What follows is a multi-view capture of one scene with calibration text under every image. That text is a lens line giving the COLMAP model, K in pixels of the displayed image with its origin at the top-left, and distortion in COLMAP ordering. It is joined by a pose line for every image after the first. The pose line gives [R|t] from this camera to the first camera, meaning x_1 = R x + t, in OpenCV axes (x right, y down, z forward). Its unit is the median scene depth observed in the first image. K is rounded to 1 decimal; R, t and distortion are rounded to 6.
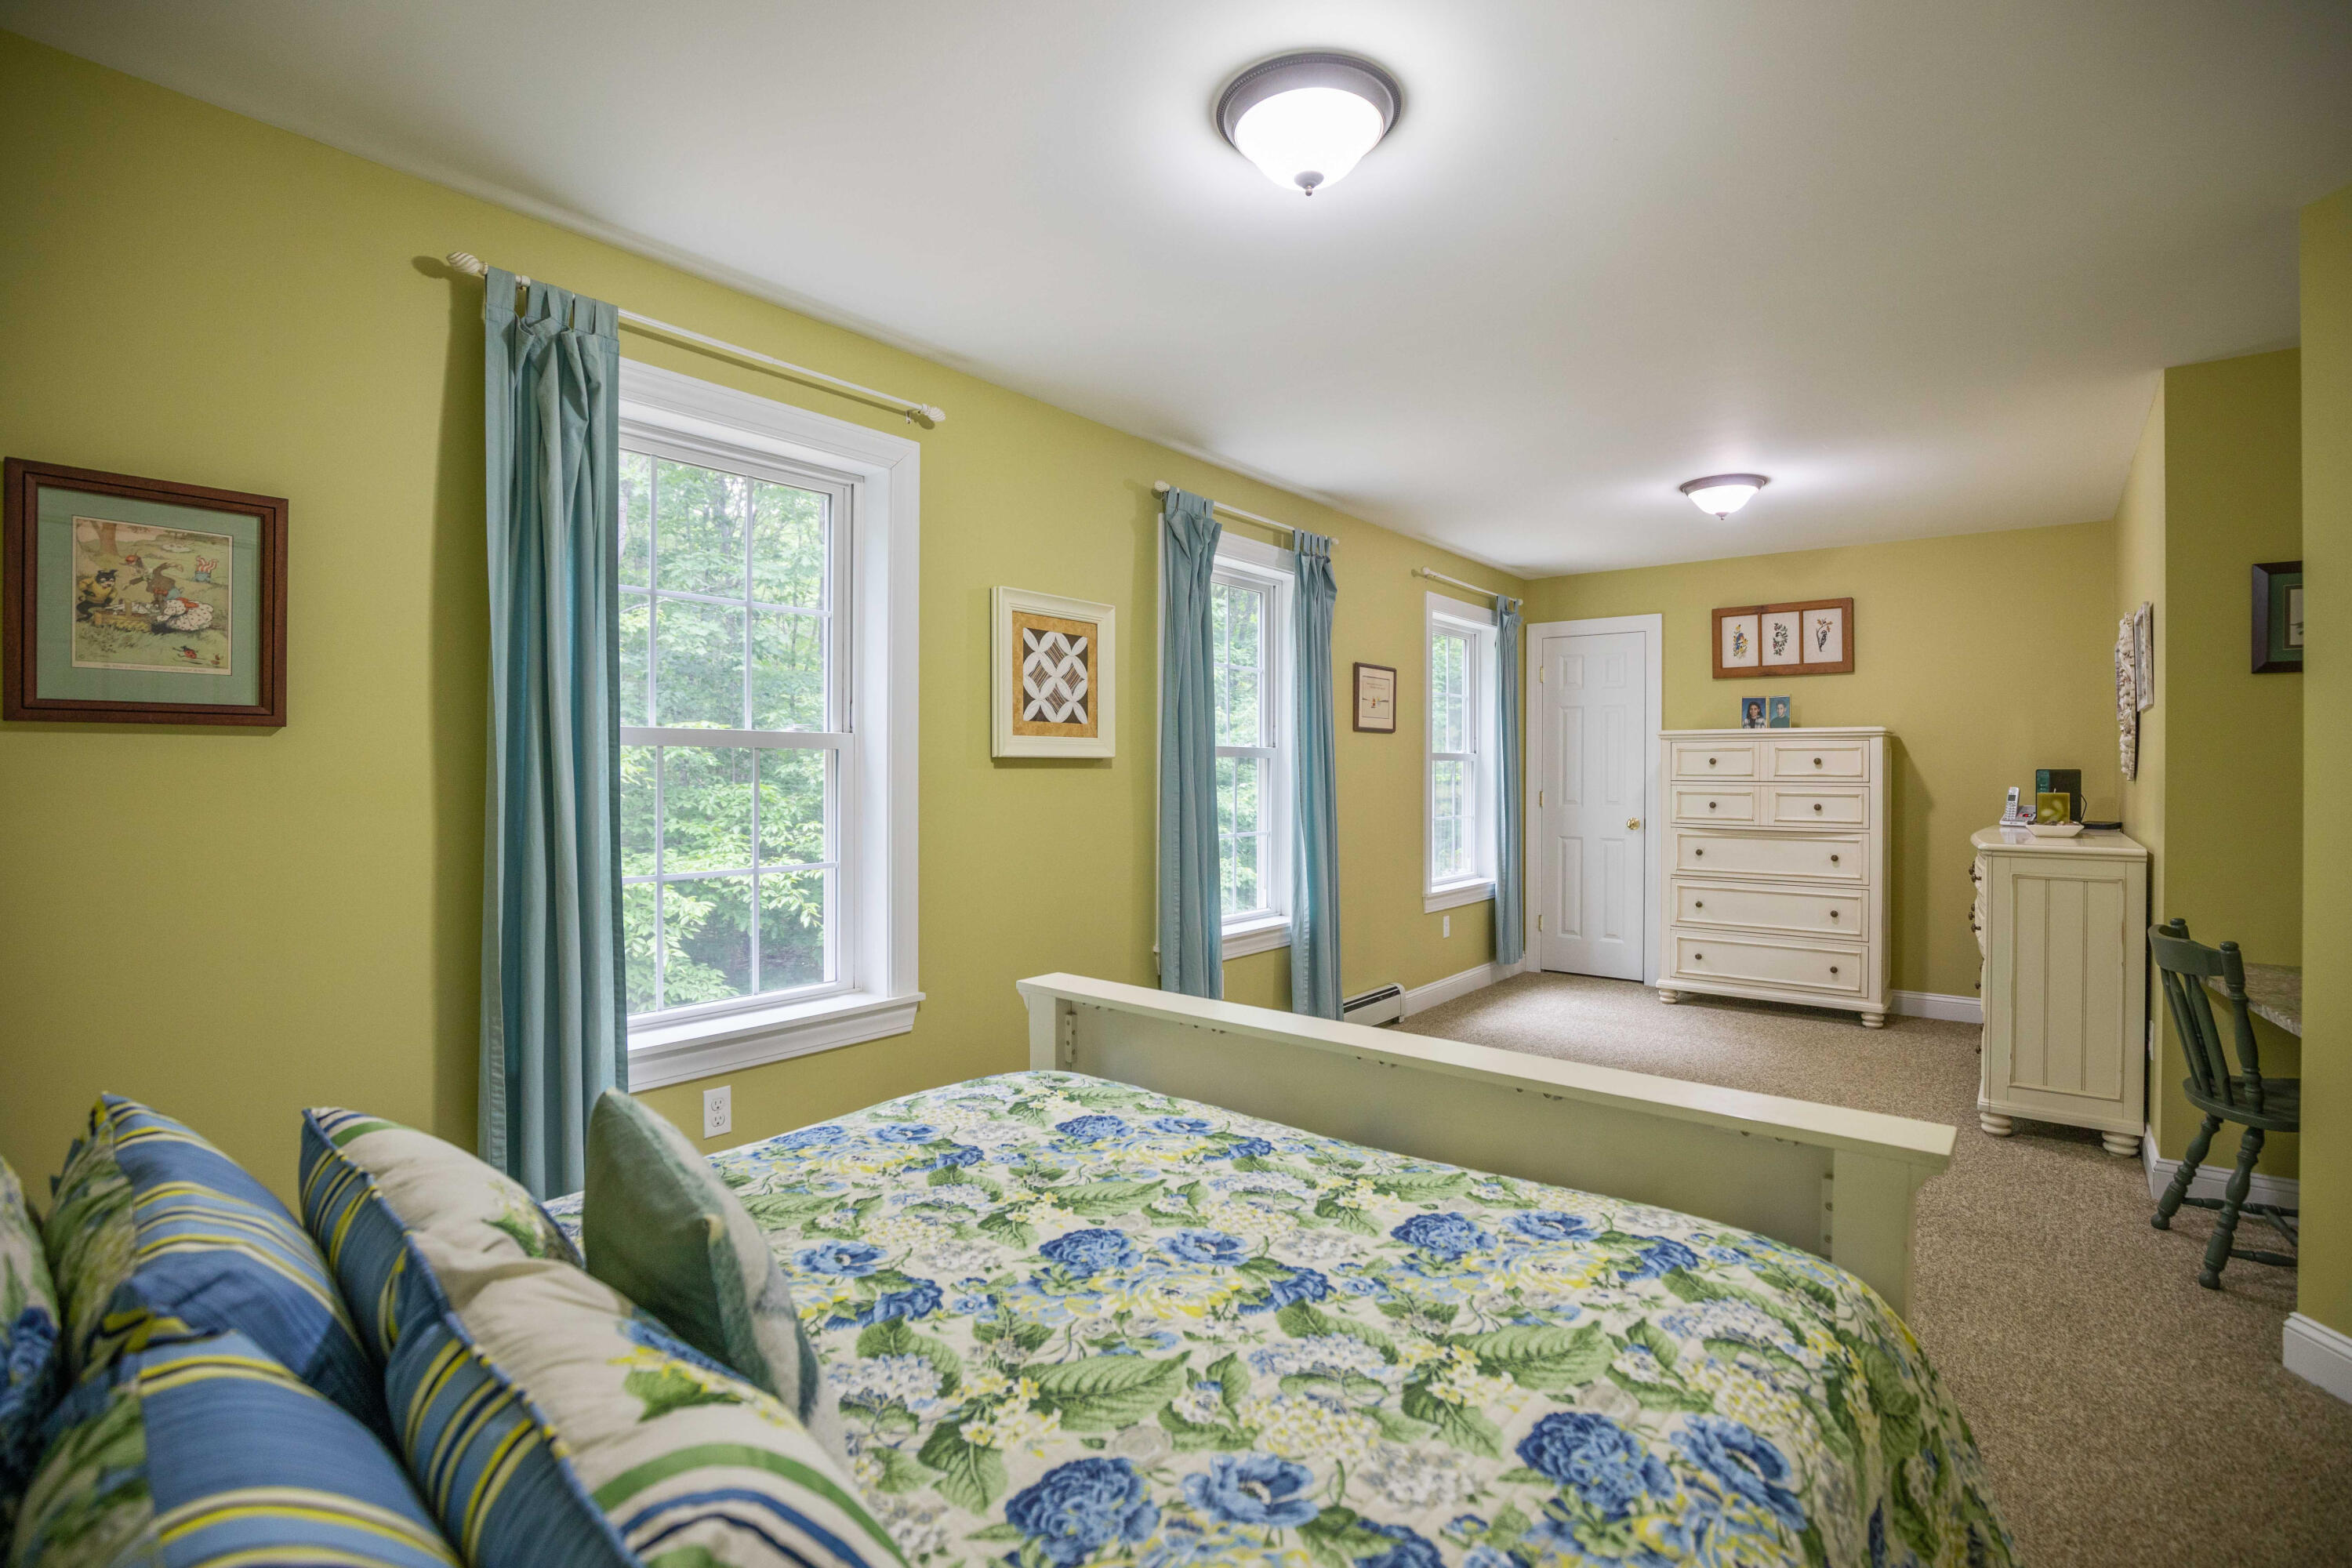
lens RADIAL K [[1106.6, 0, 1187.1], [0, 1106.6, 776.2], [0, 0, 1]] dist [0.000013, -0.000104]
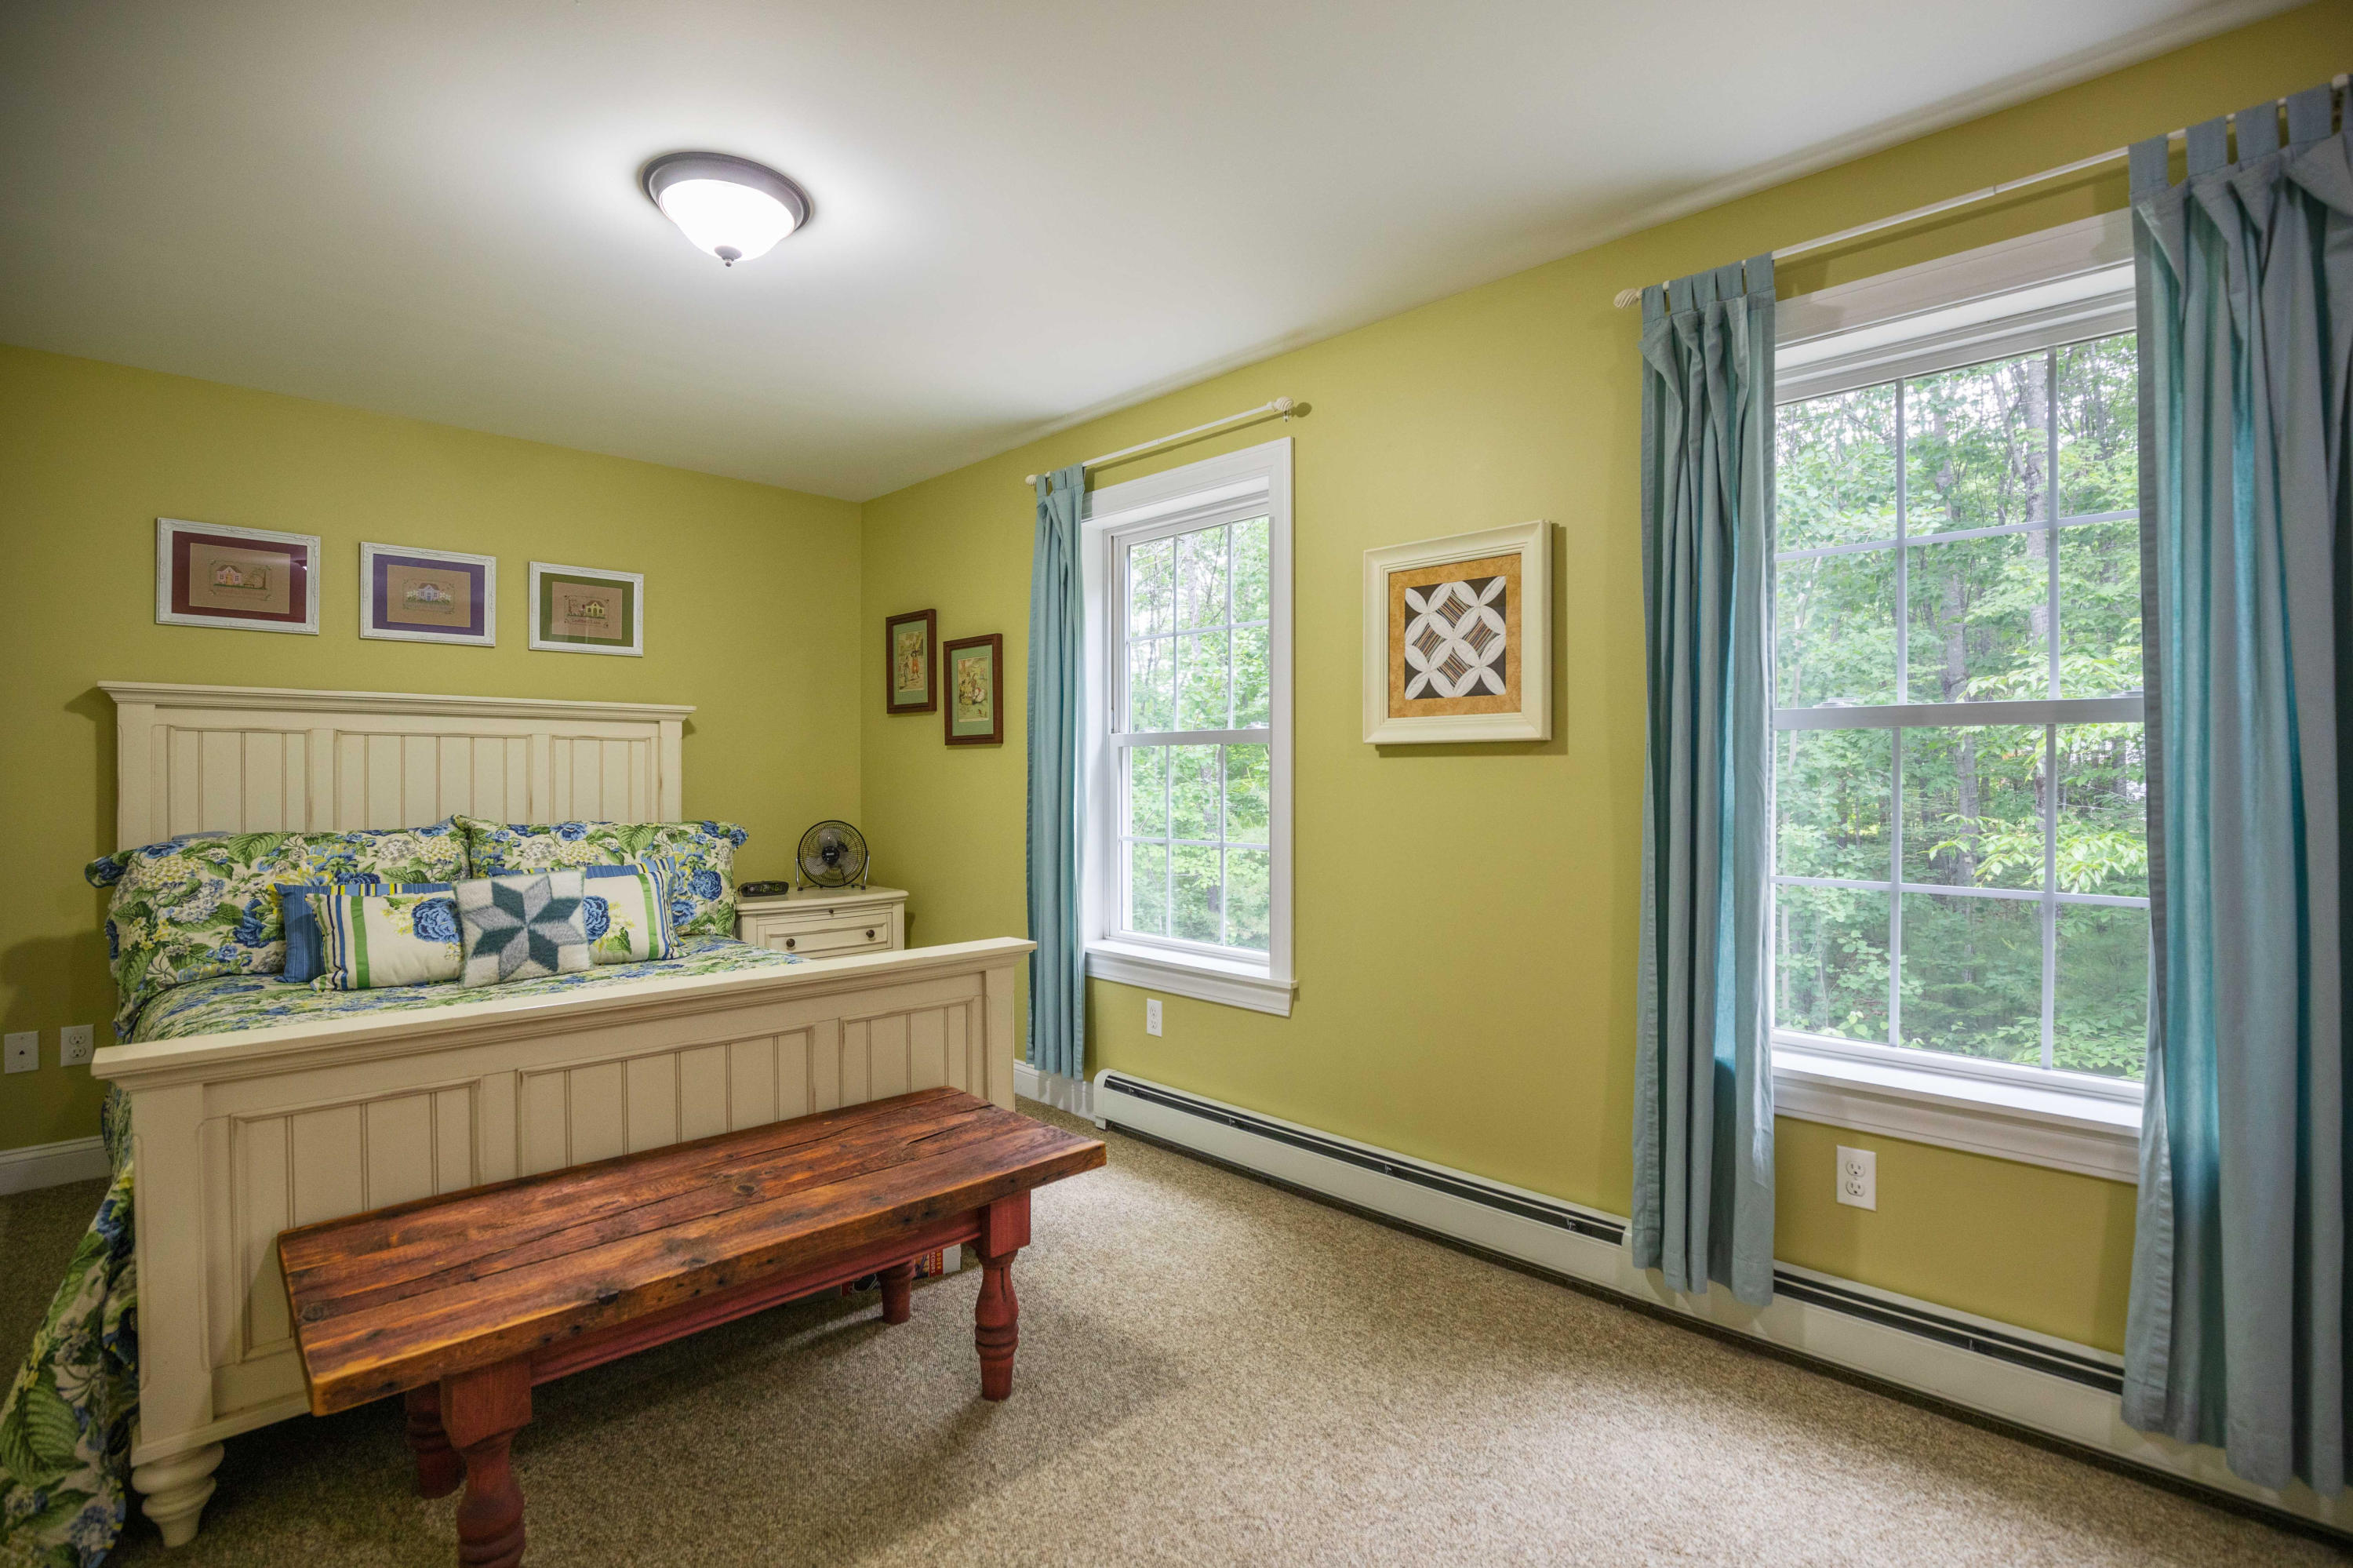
lens RADIAL K [[1107.1, 0, 1187.6], [0, 1107.1, 776.2], [0, 0, 1]] dist [0.000013, -0.000104]
pose [[-0.118637, 0.000111, -0.992938, 0.693207], [-0.005310, 0.999986, 0.000746, 0.007872], [0.992923, 0.005361, -0.118635, 0.922797]]
